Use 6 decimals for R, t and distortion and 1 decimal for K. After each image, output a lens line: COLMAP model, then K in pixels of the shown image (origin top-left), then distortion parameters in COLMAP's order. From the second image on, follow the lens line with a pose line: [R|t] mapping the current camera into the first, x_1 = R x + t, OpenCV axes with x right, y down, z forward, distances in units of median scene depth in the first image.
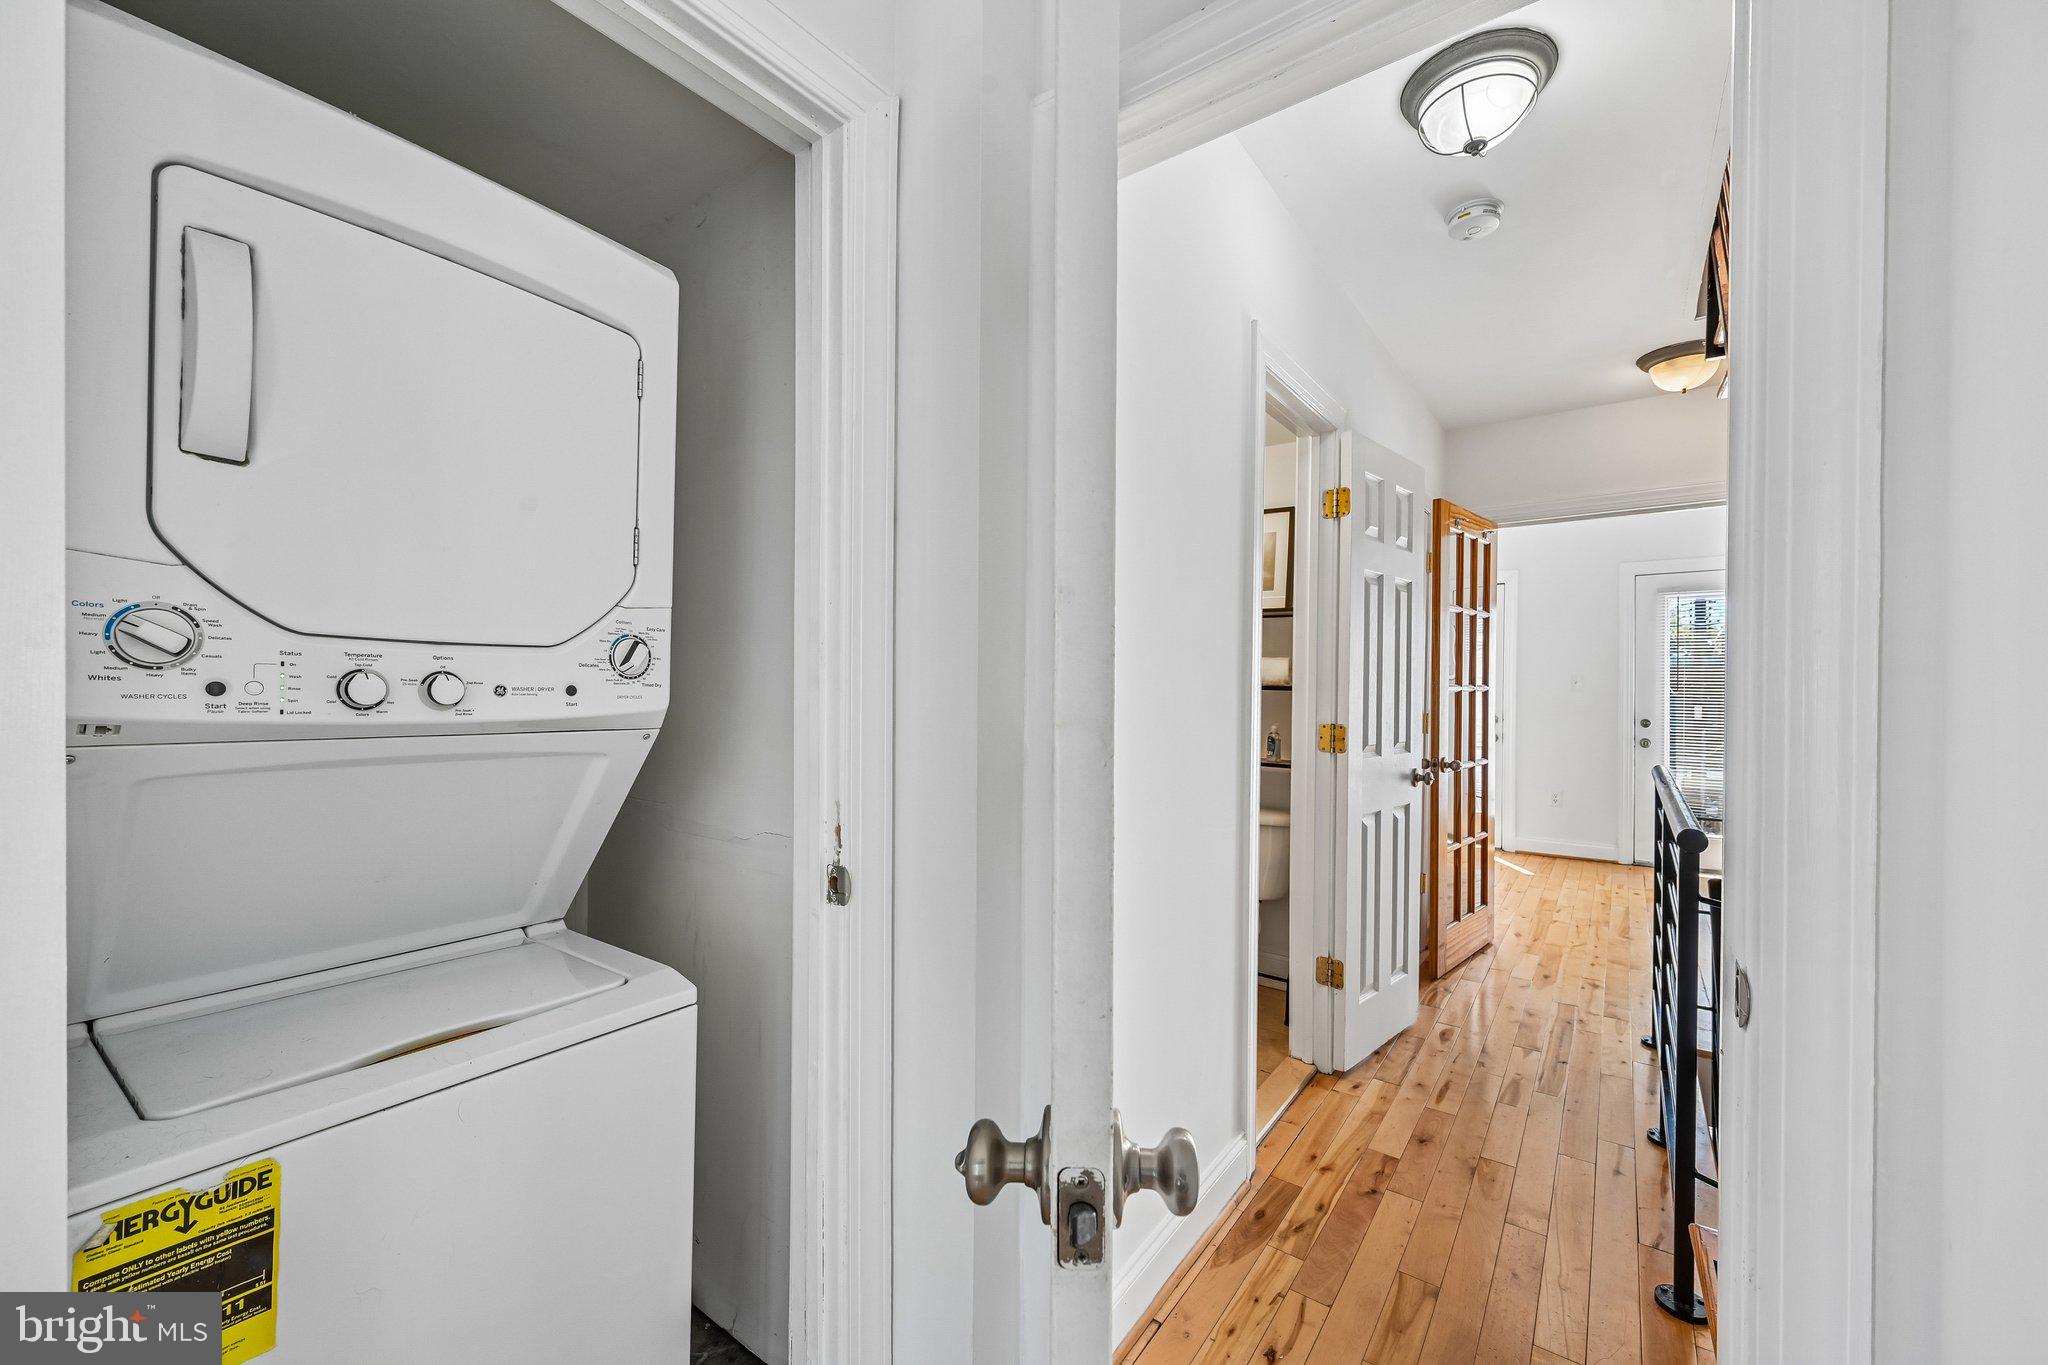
lens RADIAL K [[805.0, 0, 1011.3], [0, 805.0, 687.4], [0, 0, 1]] dist [-0.003560, -0.000119]
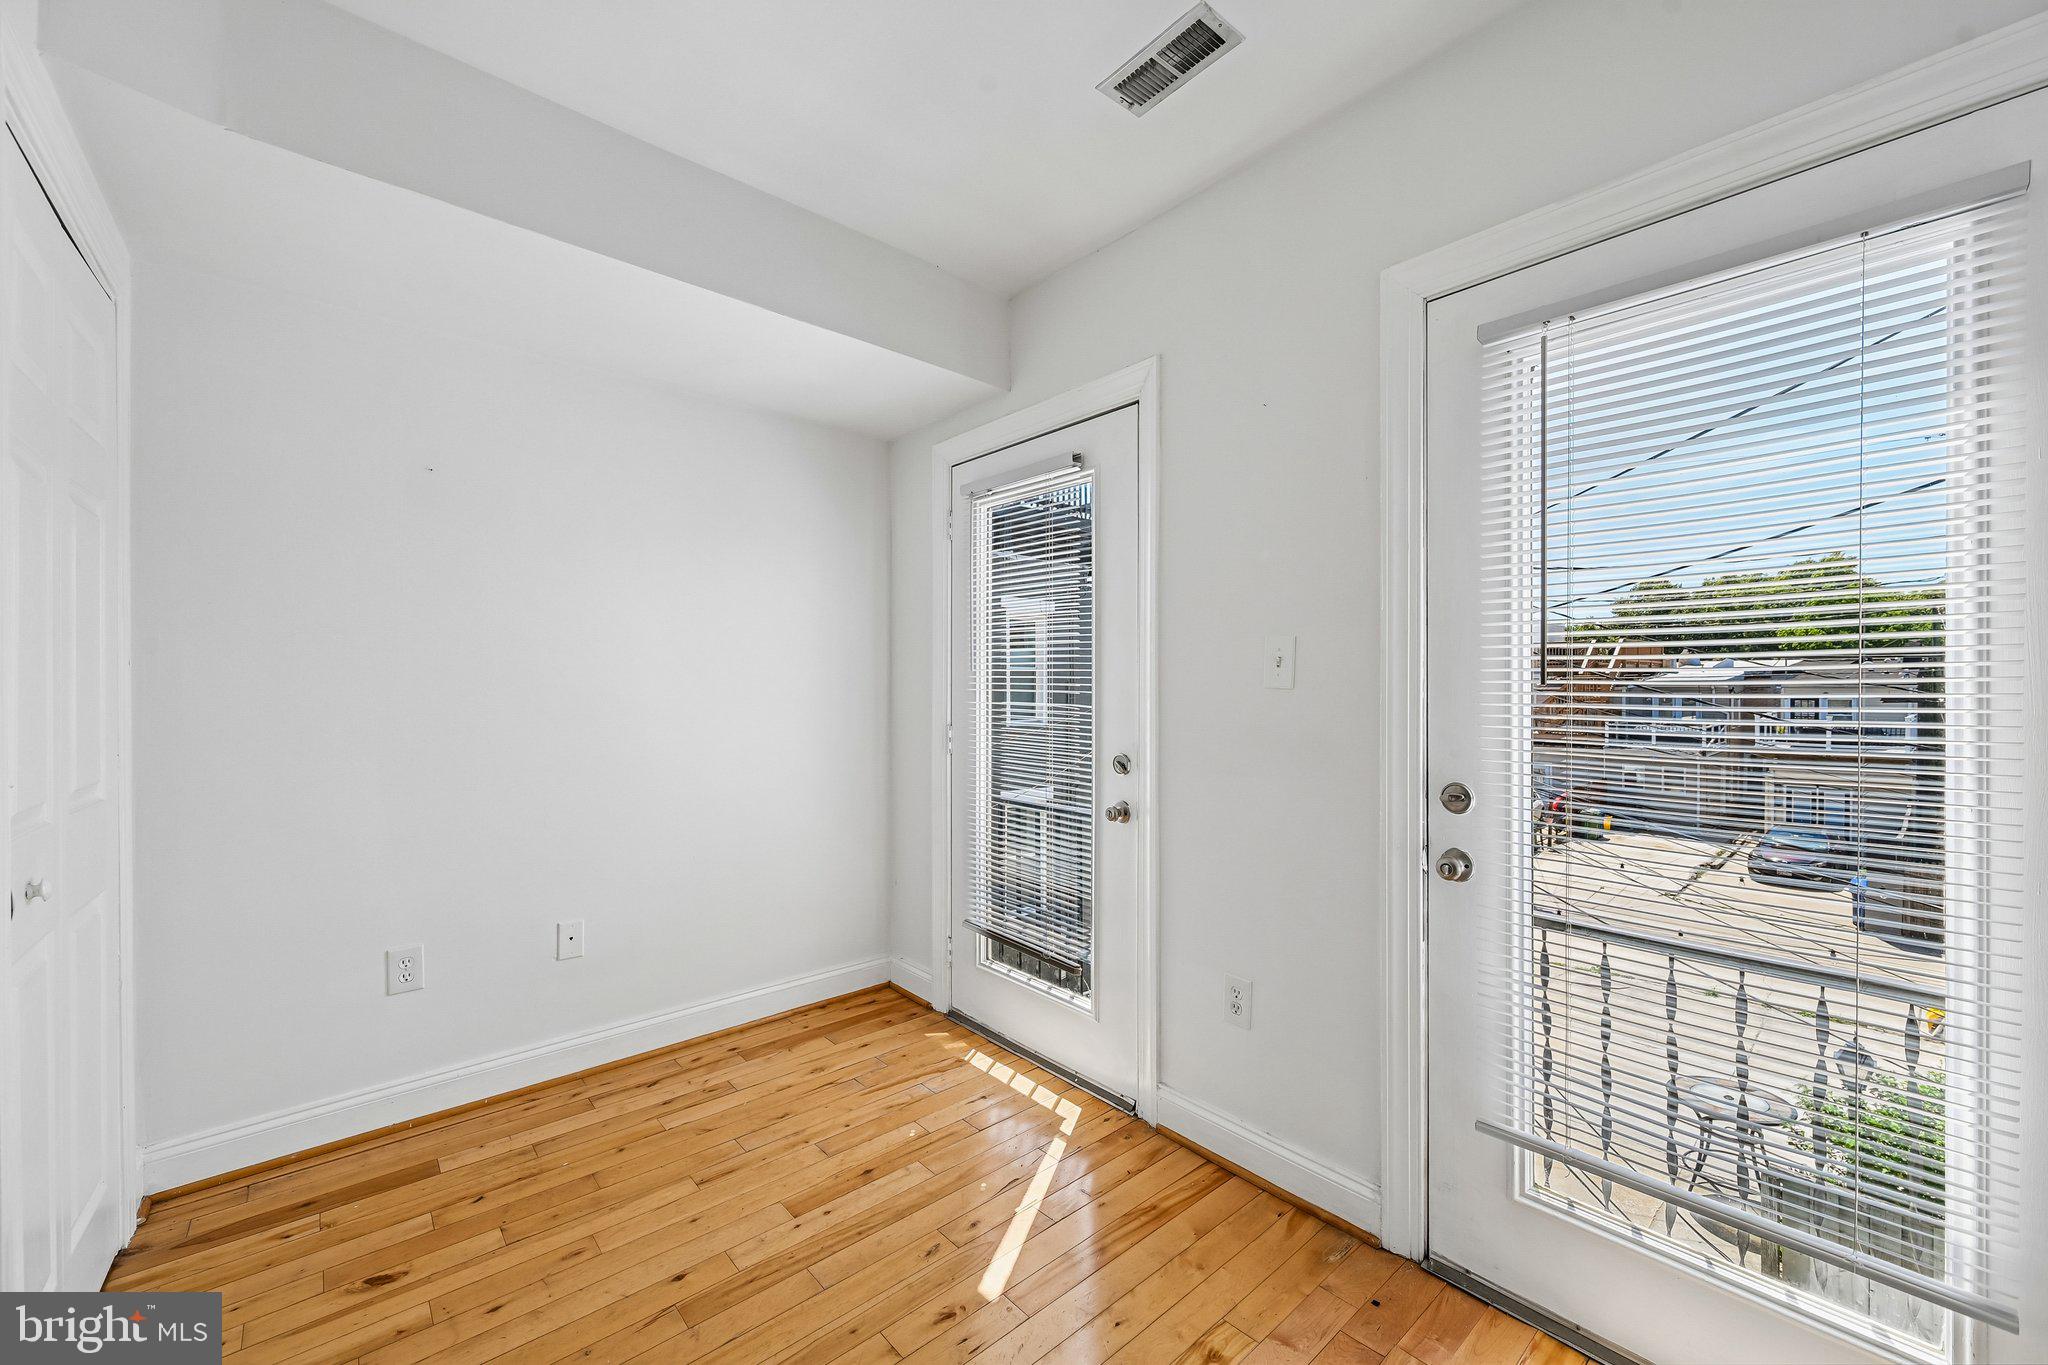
lens RADIAL K [[805.0, 0, 1064.6], [0, 805.0, 679.6], [0, 0, 1]] dist [-0.003560, -0.000119]
pose [[0.982135, -0.008691, -0.187976, 1.006156], [0.006497, 0.999903, -0.012288, 0.005257], [0.188065, 0.010848, 0.982097, 0.971265]]
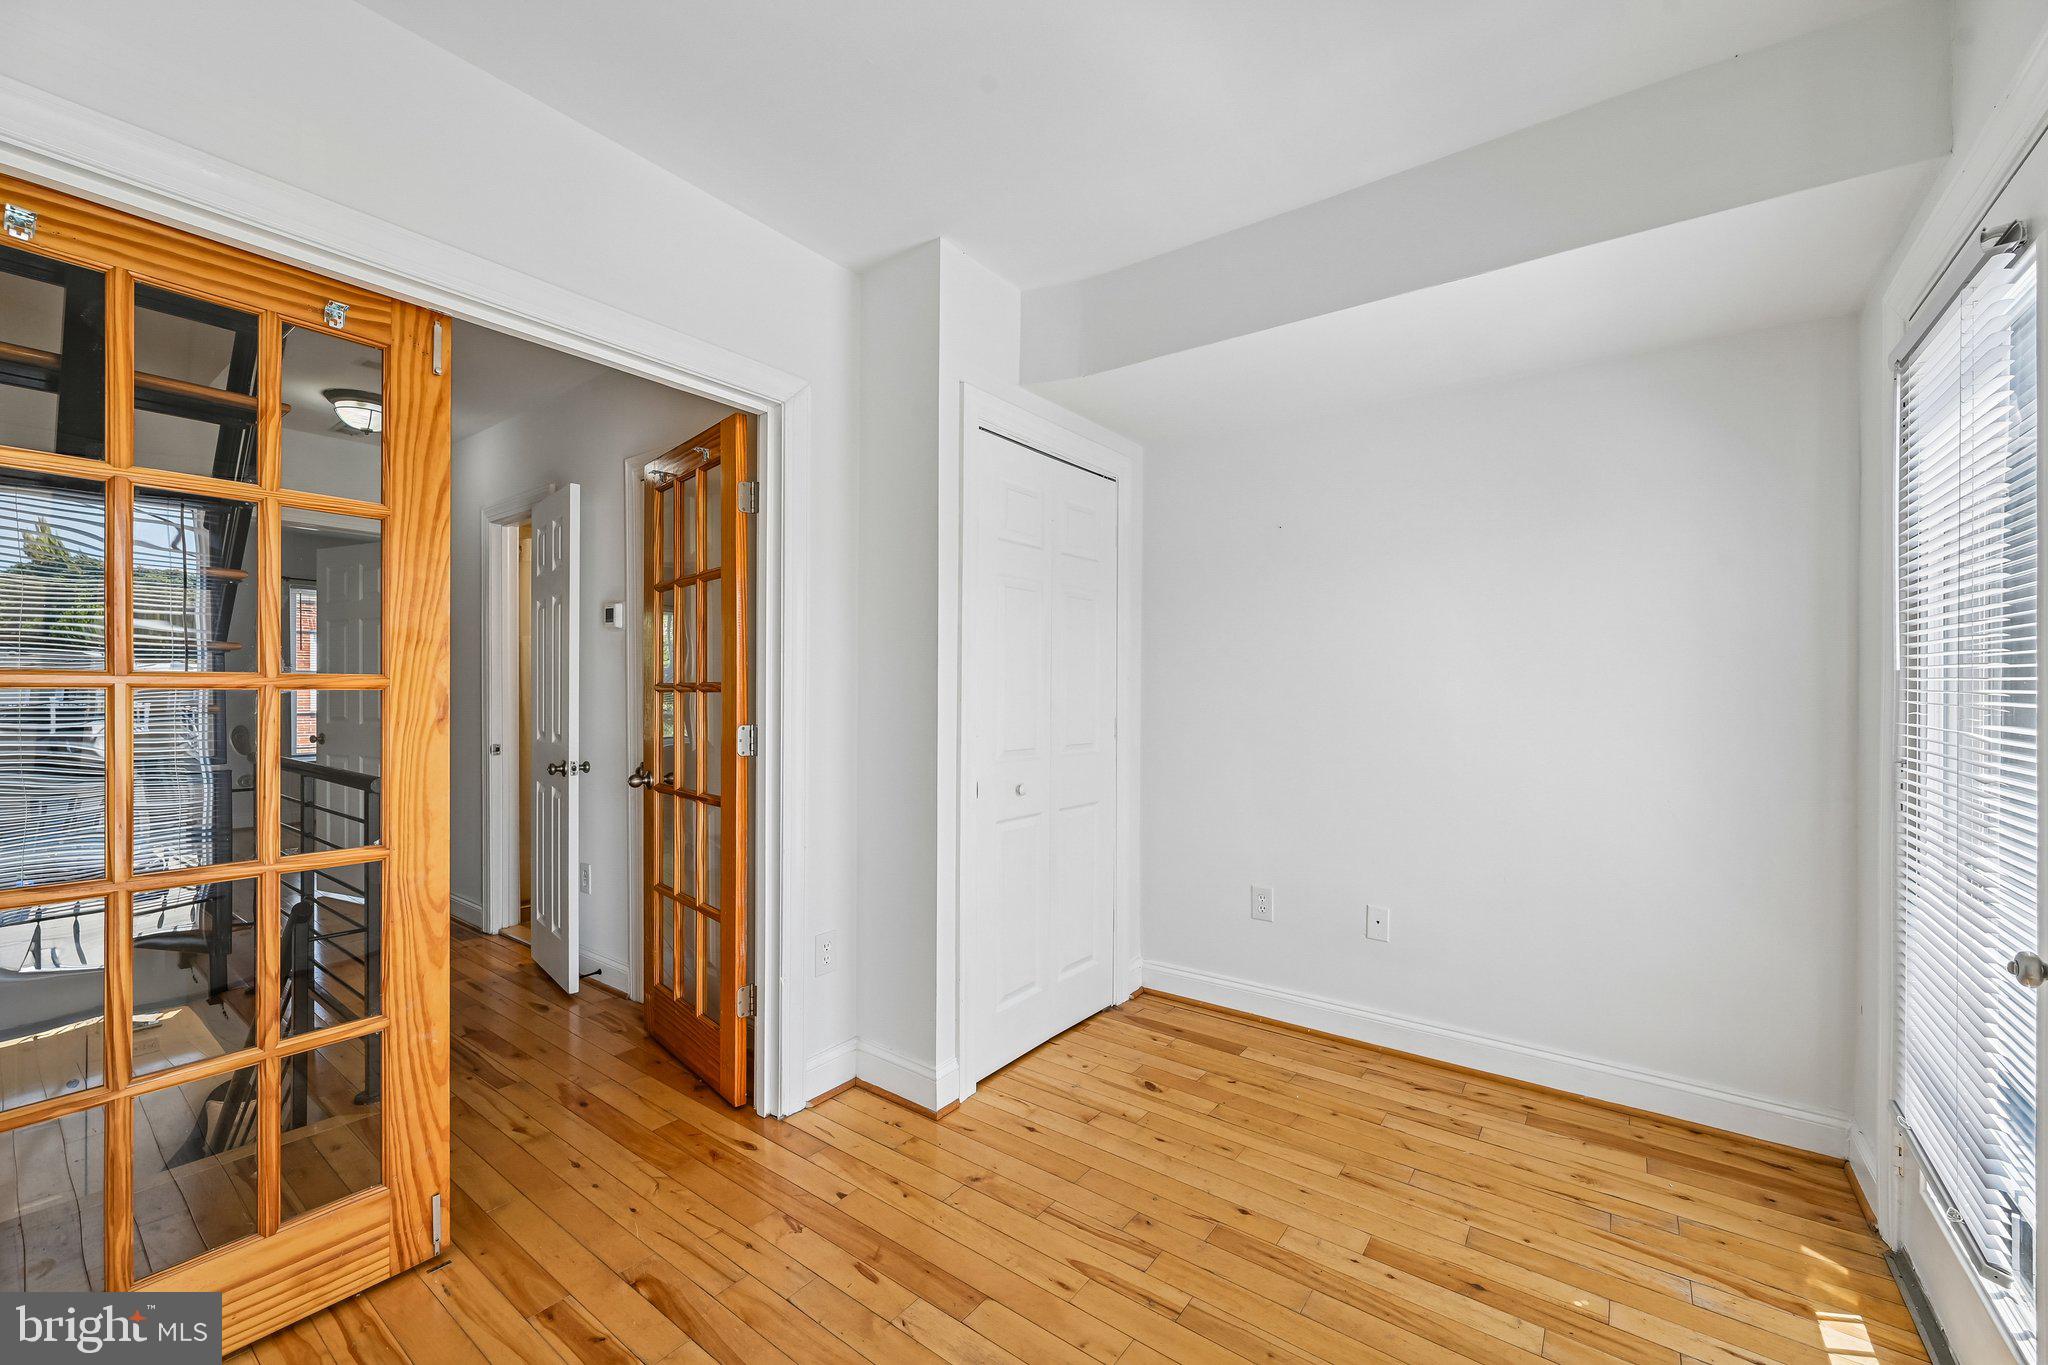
lens RADIAL K [[805.0, 0, 1007.9], [0, 805.0, 685.4], [0, 0, 1]] dist [-0.003560, -0.000119]
pose [[-0.018247, -0.012527, -0.999755, 1.120556], [-0.008773, 0.999885, -0.012368, 0.004544], [0.999795, 0.008545, -0.018355, 1.105238]]
